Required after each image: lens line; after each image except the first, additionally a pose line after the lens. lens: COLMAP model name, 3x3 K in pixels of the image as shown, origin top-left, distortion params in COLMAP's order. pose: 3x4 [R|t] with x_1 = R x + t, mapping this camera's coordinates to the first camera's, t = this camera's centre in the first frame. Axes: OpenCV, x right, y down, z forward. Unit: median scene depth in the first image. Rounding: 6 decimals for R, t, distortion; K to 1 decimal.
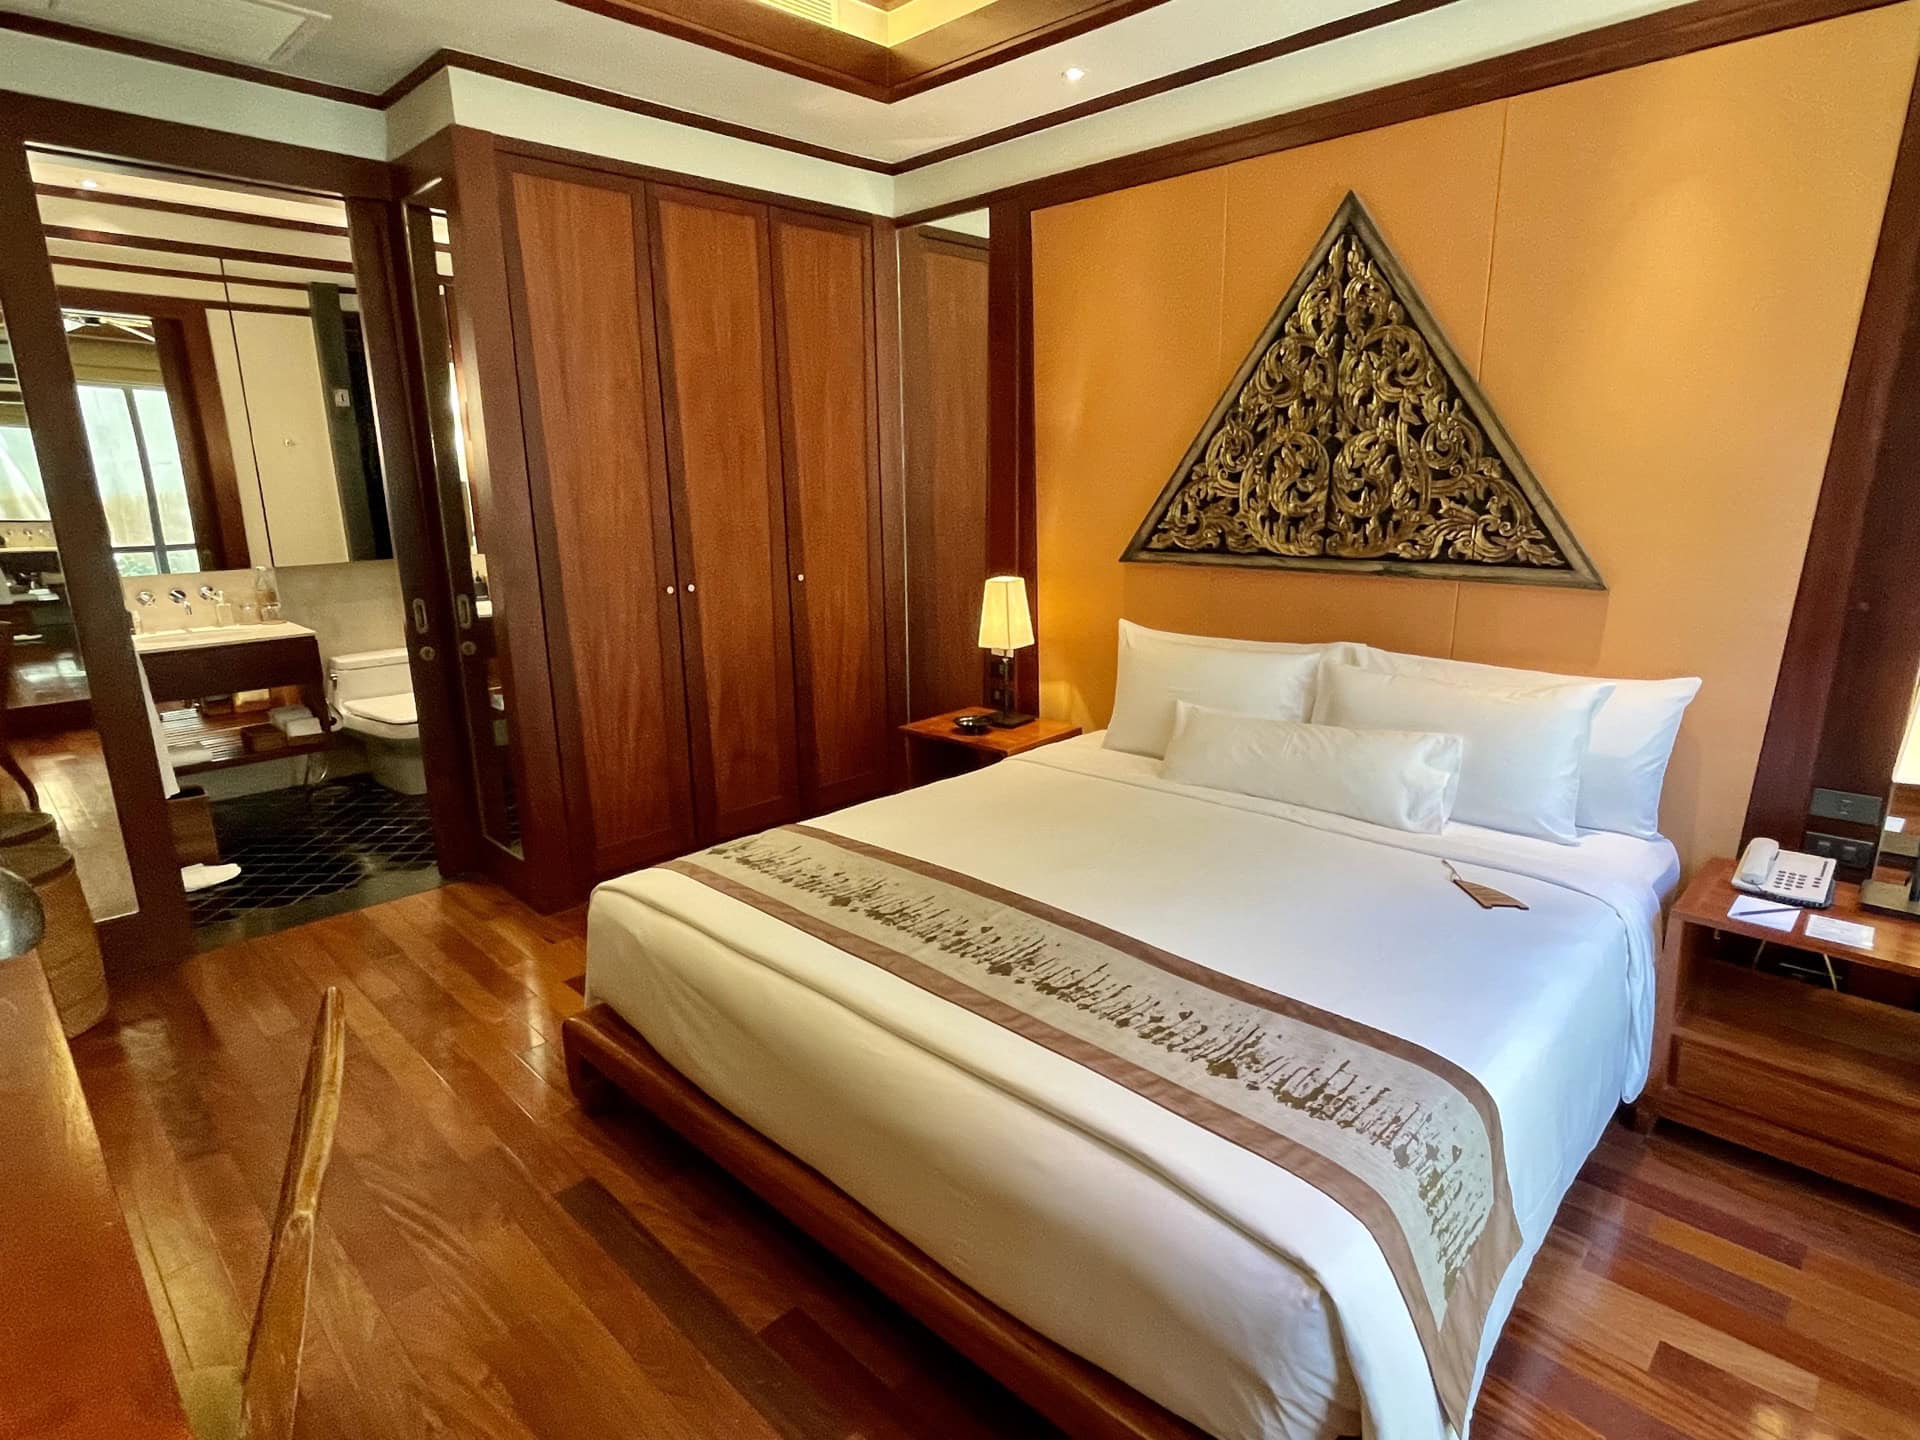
lens RADIAL K [[1024.0, 0, 960.0], [0, 1024.0, 720.0], [0, 0, 1]] dist [-0.002335, -0.000781]
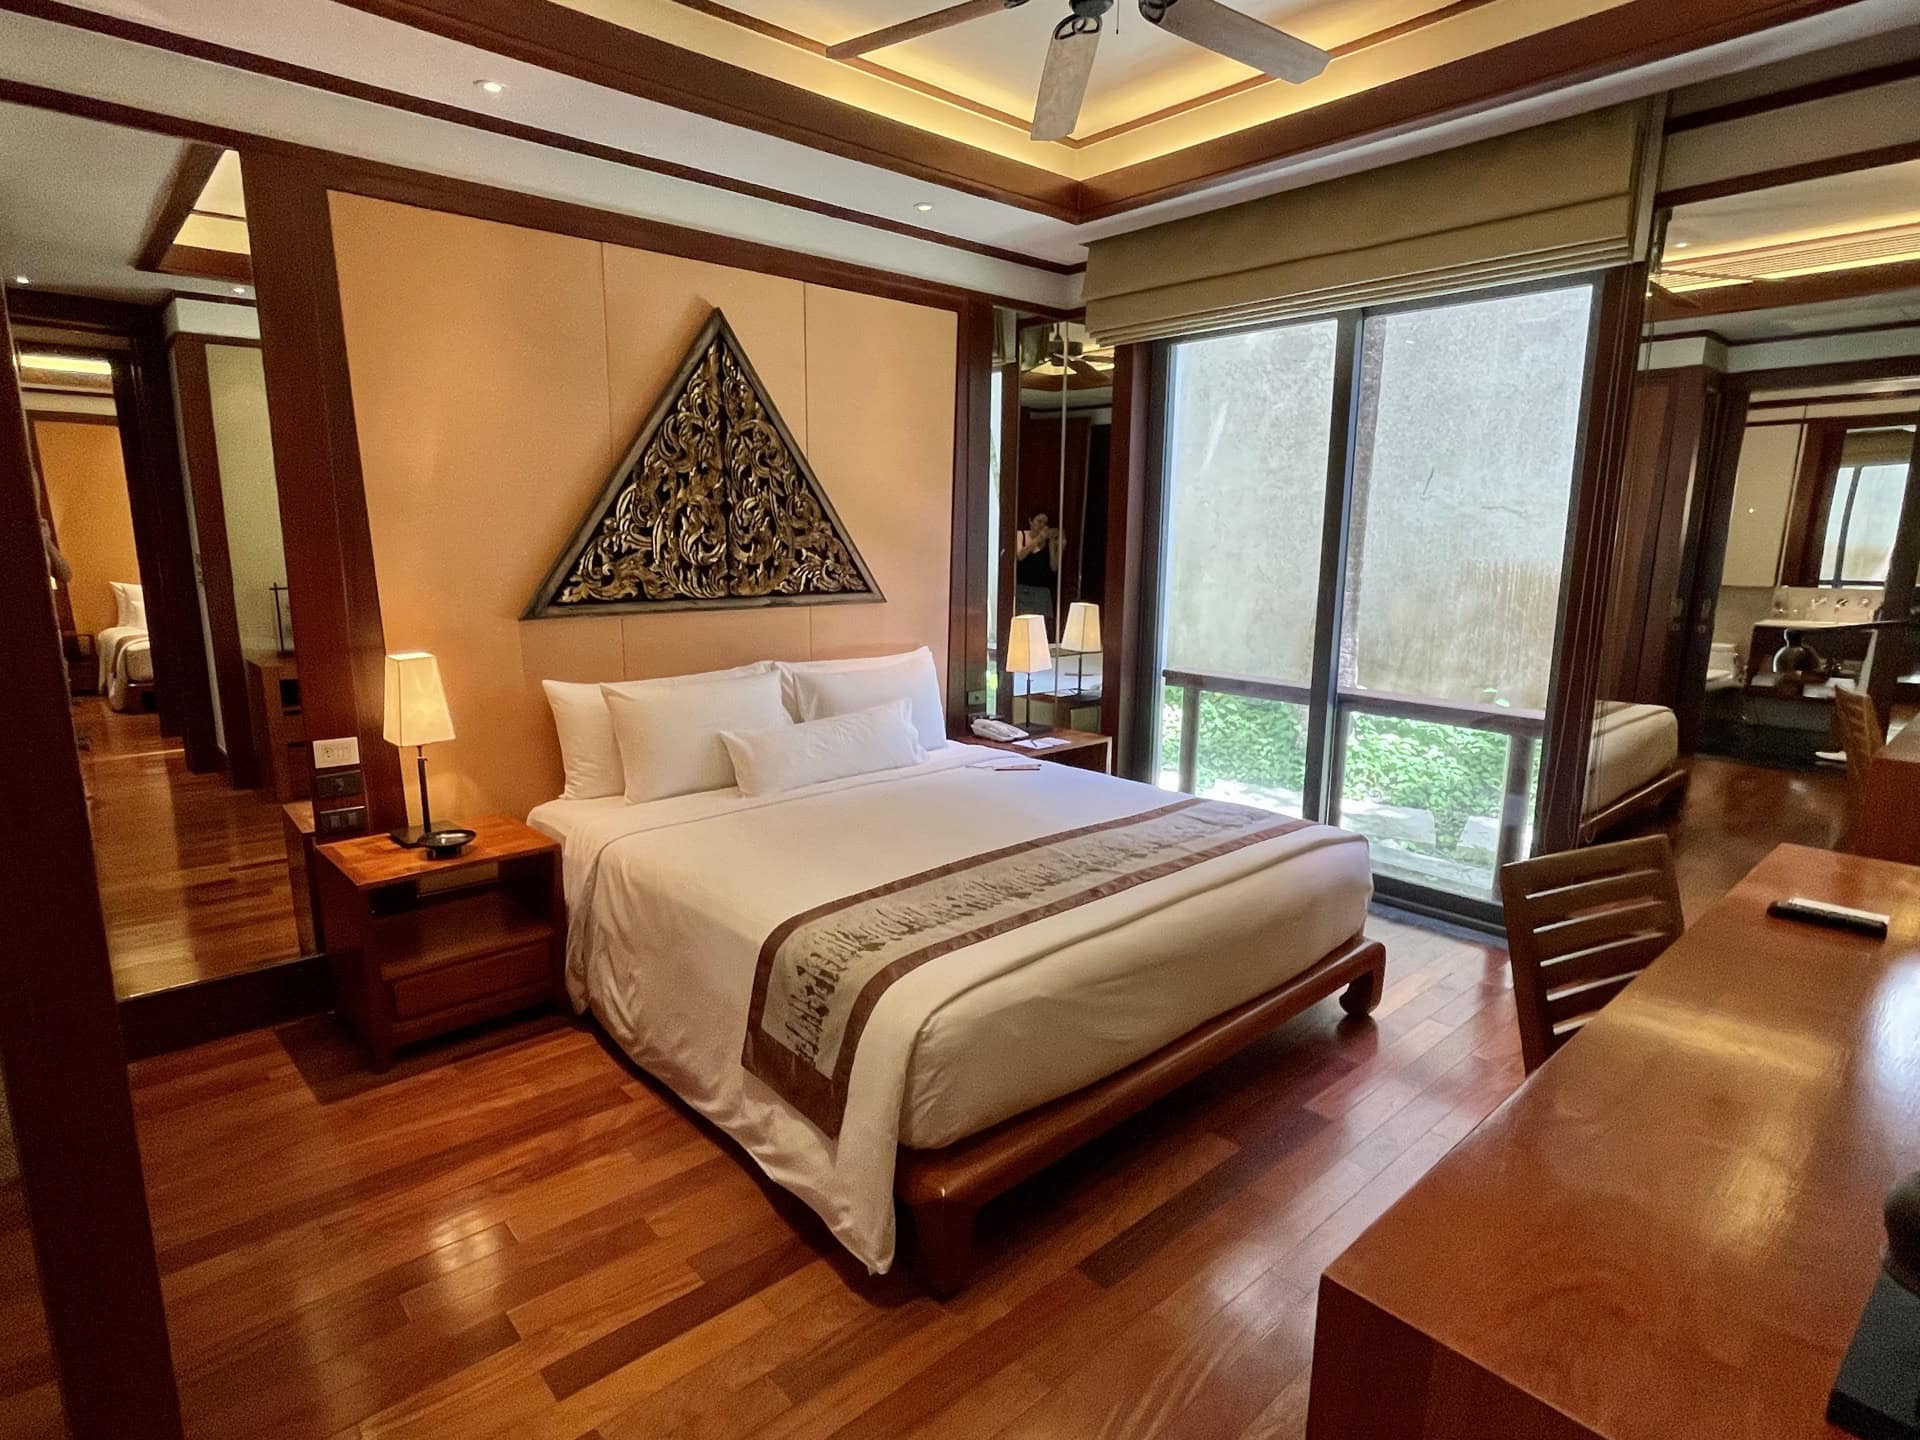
lens RADIAL K [[1024.0, 0, 960.0], [0, 1024.0, 720.0], [0, 0, 1]] dist [-0.002335, -0.000781]
pose [[0.054741, -0.167441, 0.984361, -0.904061], [0.218571, 0.963940, 0.151813, -0.149756], [-0.974284, 0.206843, 0.089365, 0.682010]]
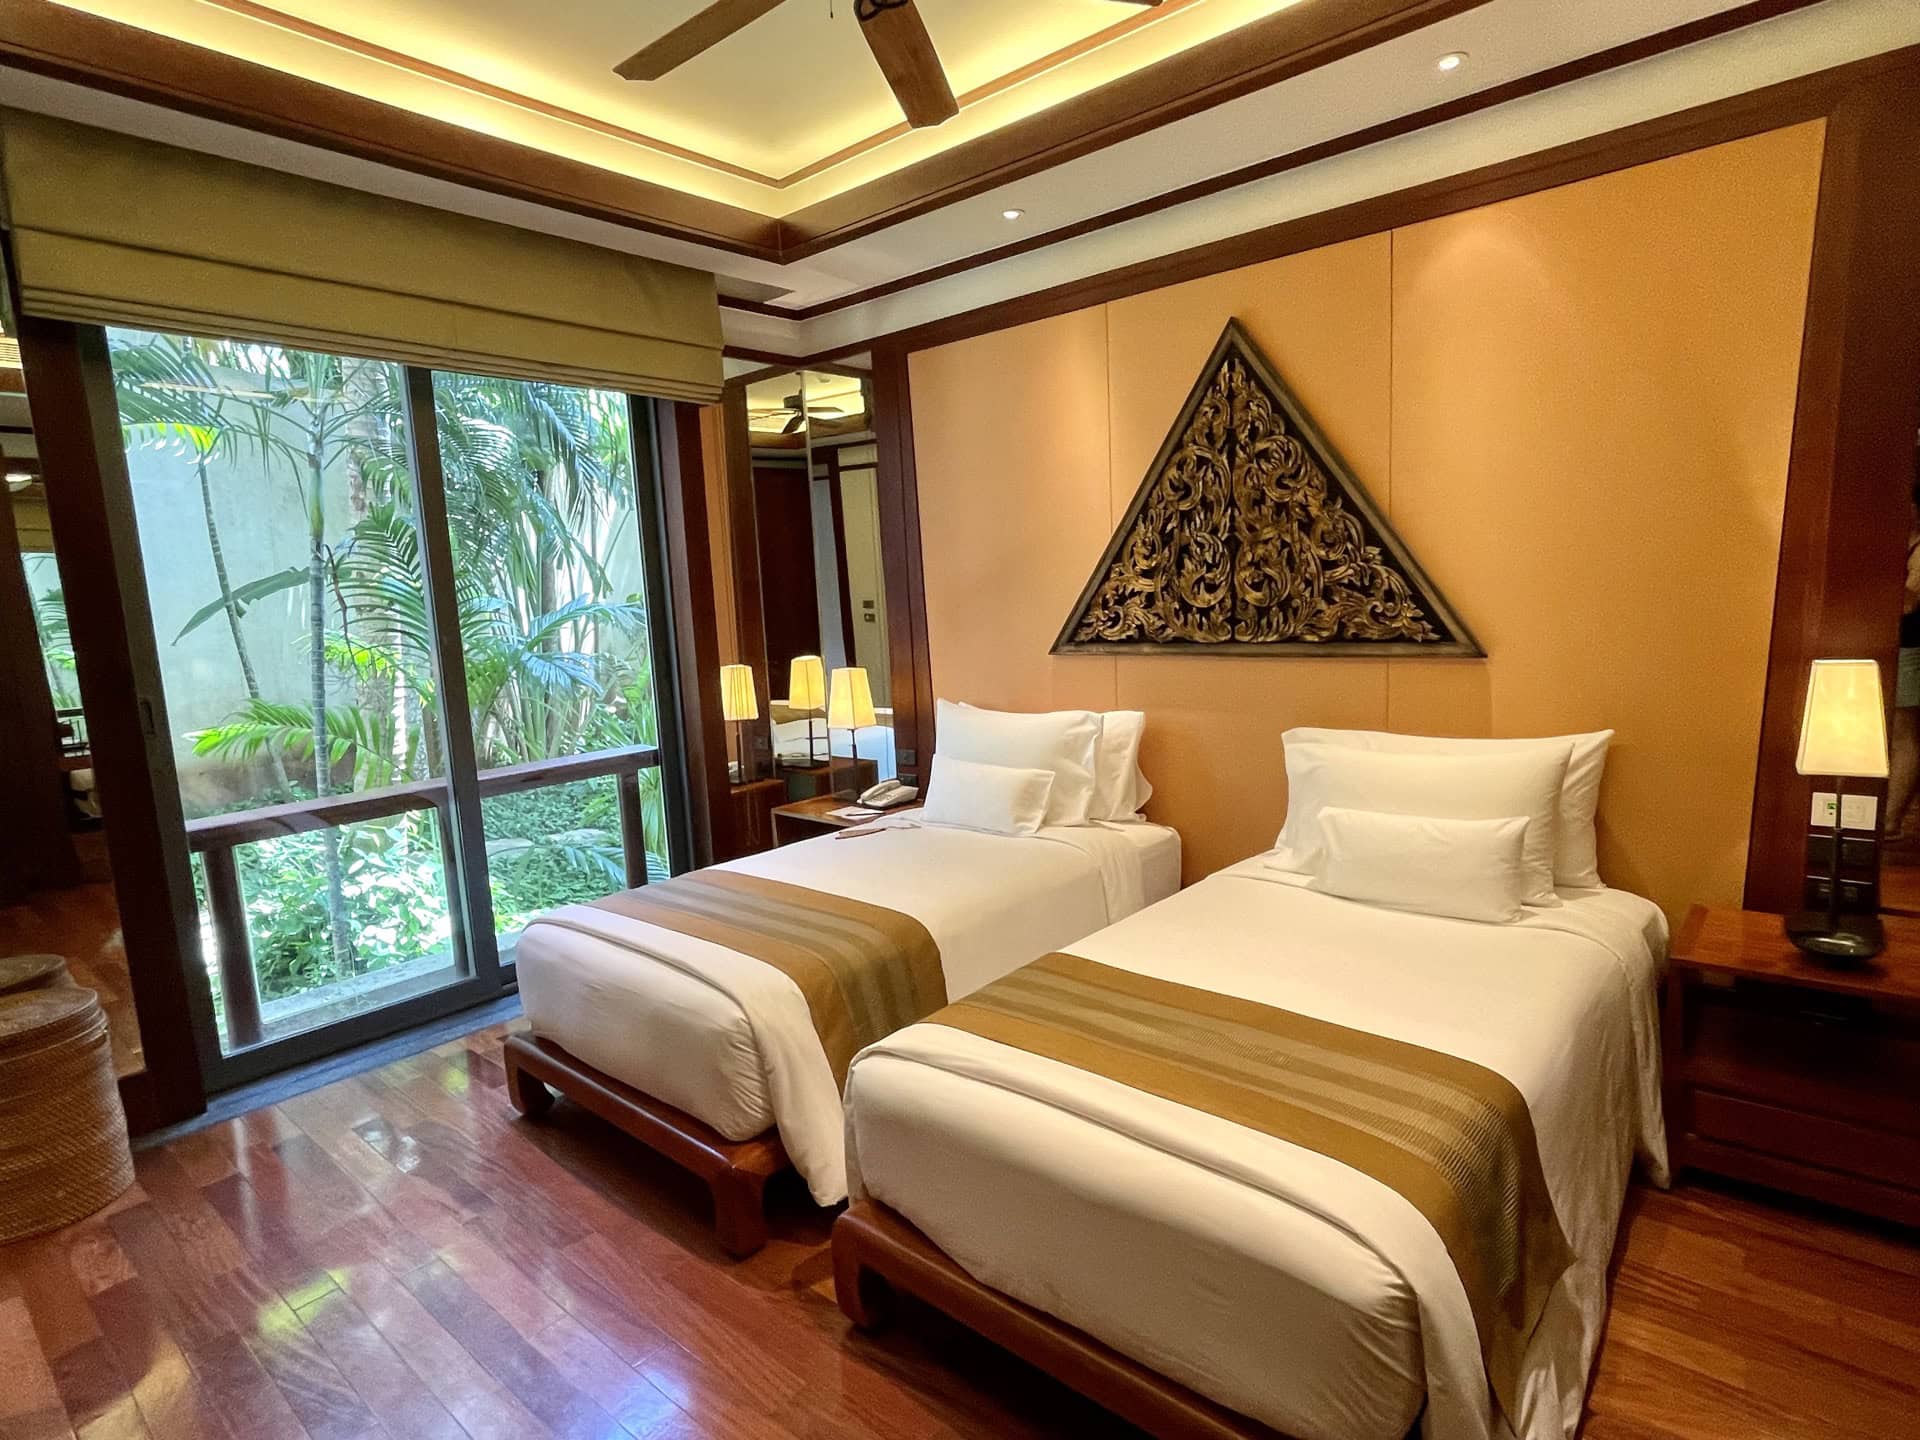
lens RADIAL K [[990.9, 0, 989.1], [0, 990.9, 719.7], [0, 0, 1]] dist [0.001879, 0.000006]
pose [[0.996351, -0.046772, 0.071396, 0.017344], [0.053385, 0.994167, -0.093715, 0.008356], [-0.066596, 0.097185, 0.993036, -0.025248]]
